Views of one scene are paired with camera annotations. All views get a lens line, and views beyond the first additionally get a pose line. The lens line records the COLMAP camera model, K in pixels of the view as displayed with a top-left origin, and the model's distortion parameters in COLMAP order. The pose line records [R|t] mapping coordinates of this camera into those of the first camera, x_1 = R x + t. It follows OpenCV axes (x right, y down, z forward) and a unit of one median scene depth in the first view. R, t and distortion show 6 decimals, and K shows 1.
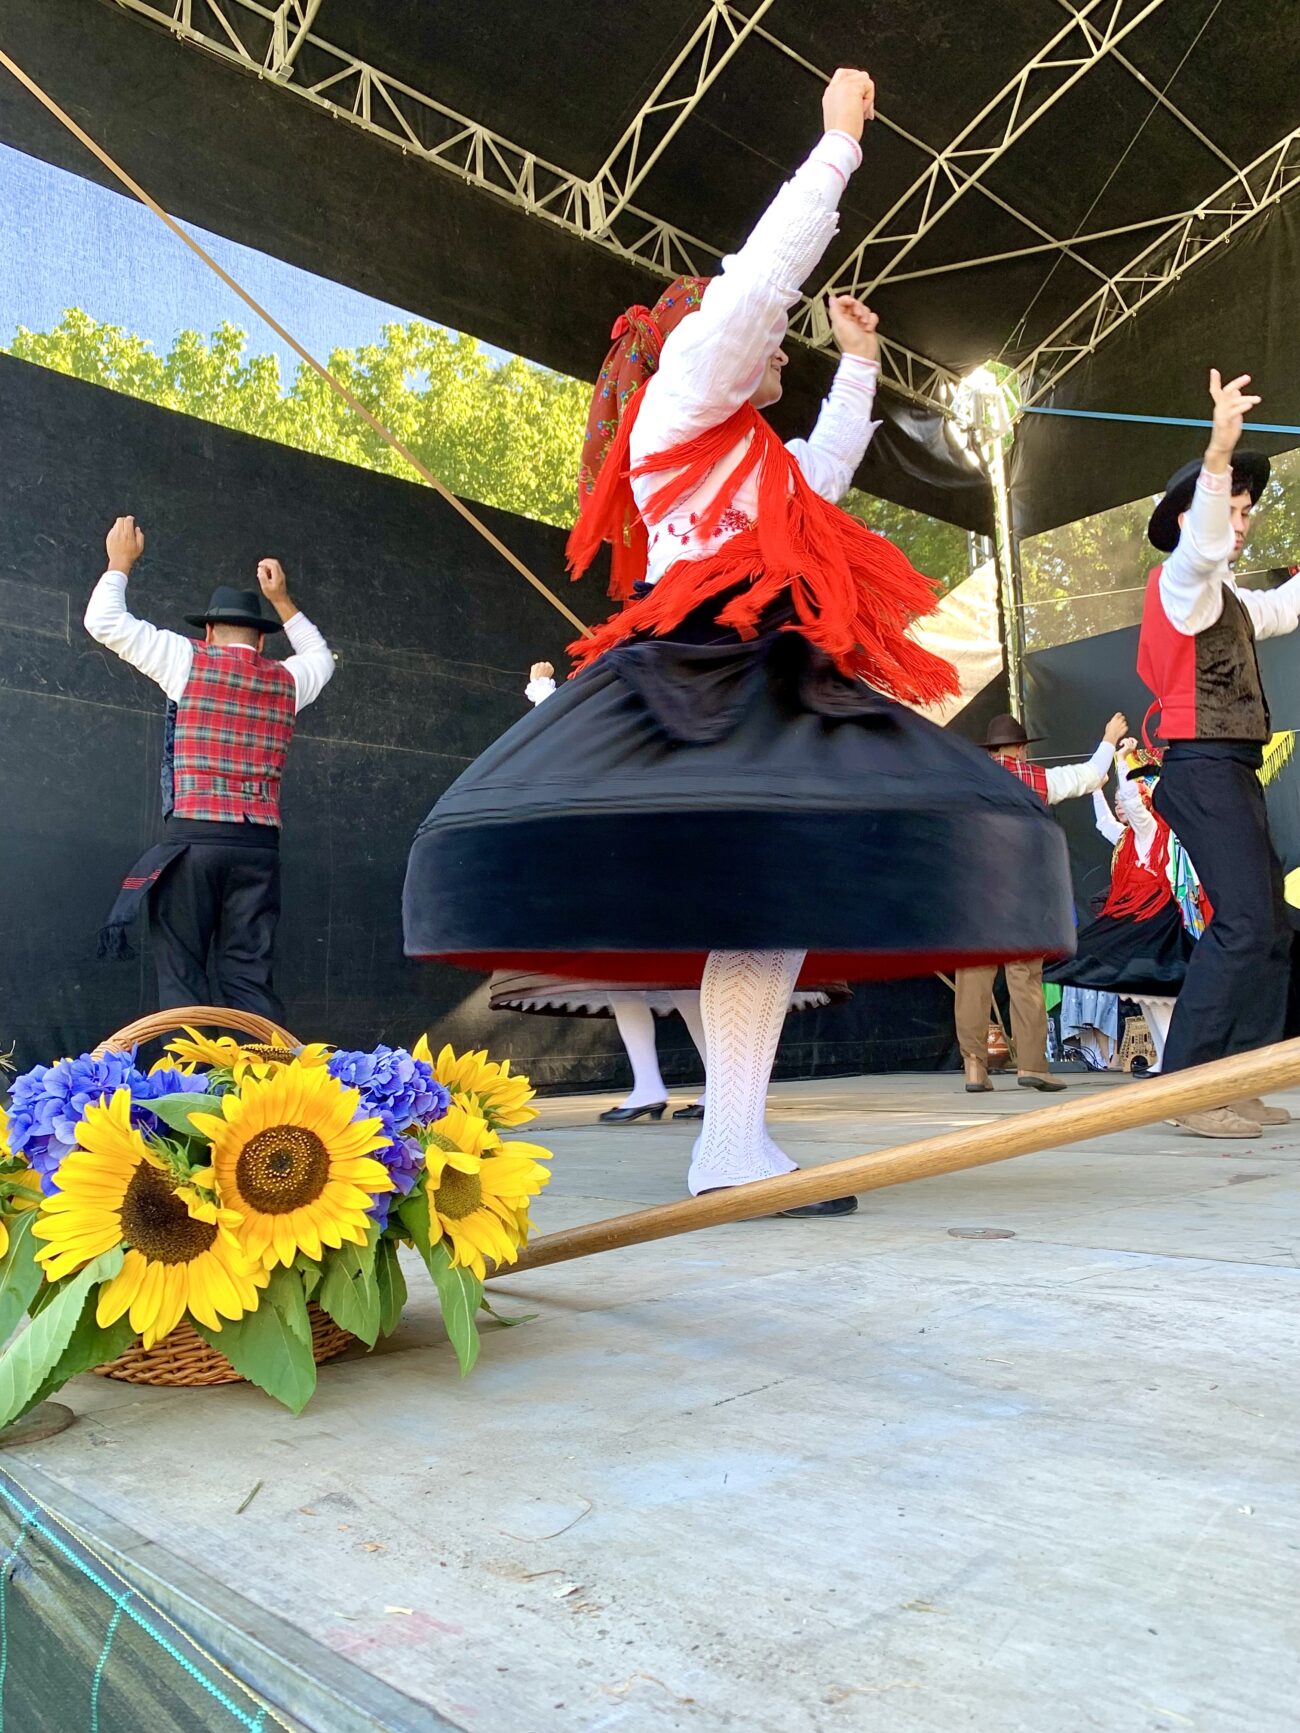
lens RADIAL K [[1313.2, 0, 650.0], [0, 1313.2, 866.5], [0, 0, 1]] dist [0.059529, -0.000584]
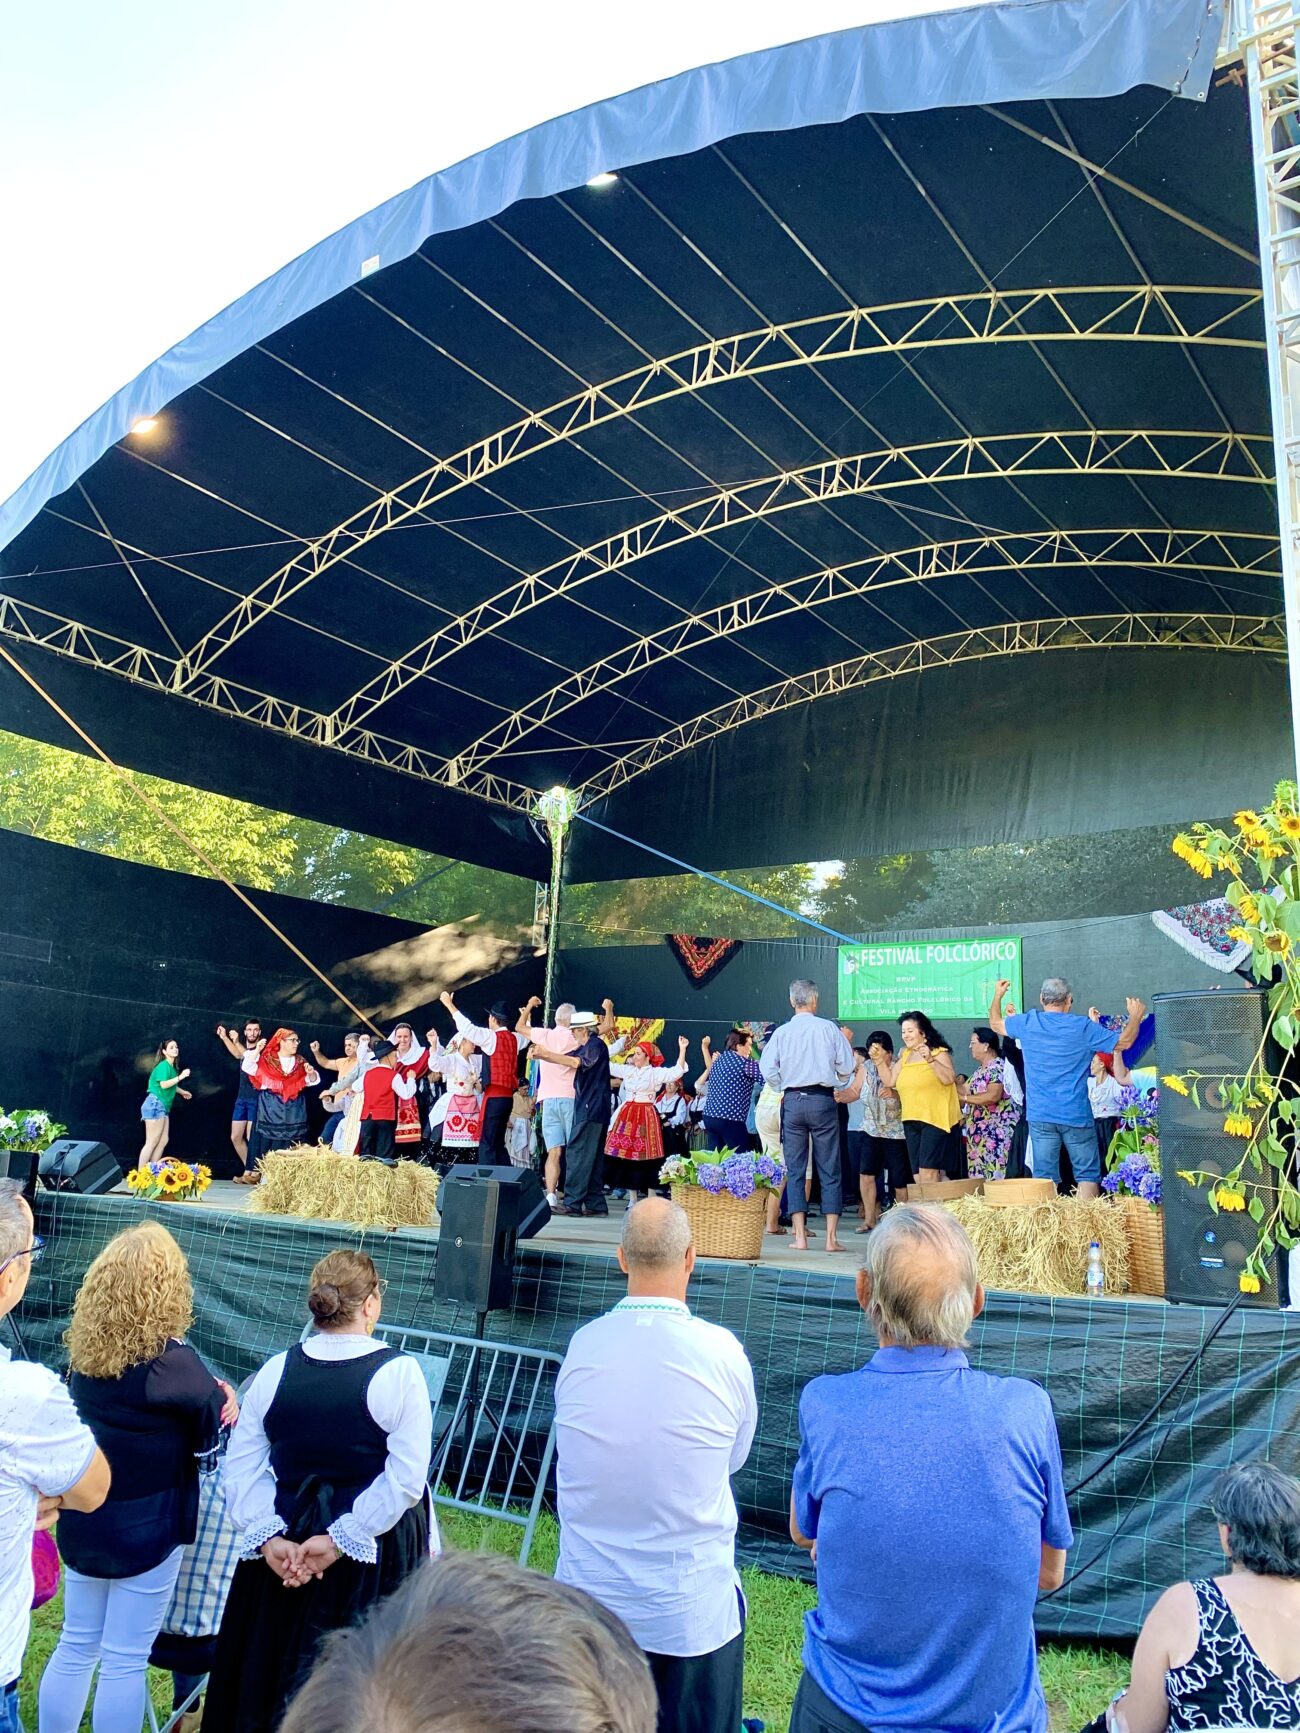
lens RADIAL K [[1313.2, 0, 650.0], [0, 1313.2, 866.5], [0, 0, 1]] dist [0.059529, -0.000584]
pose [[0.978578, 0.122921, 0.165155, 0.130557], [-0.108833, 0.989809, -0.091830, -0.165060], [-0.174760, 0.071888, 0.981983, -1.022673]]
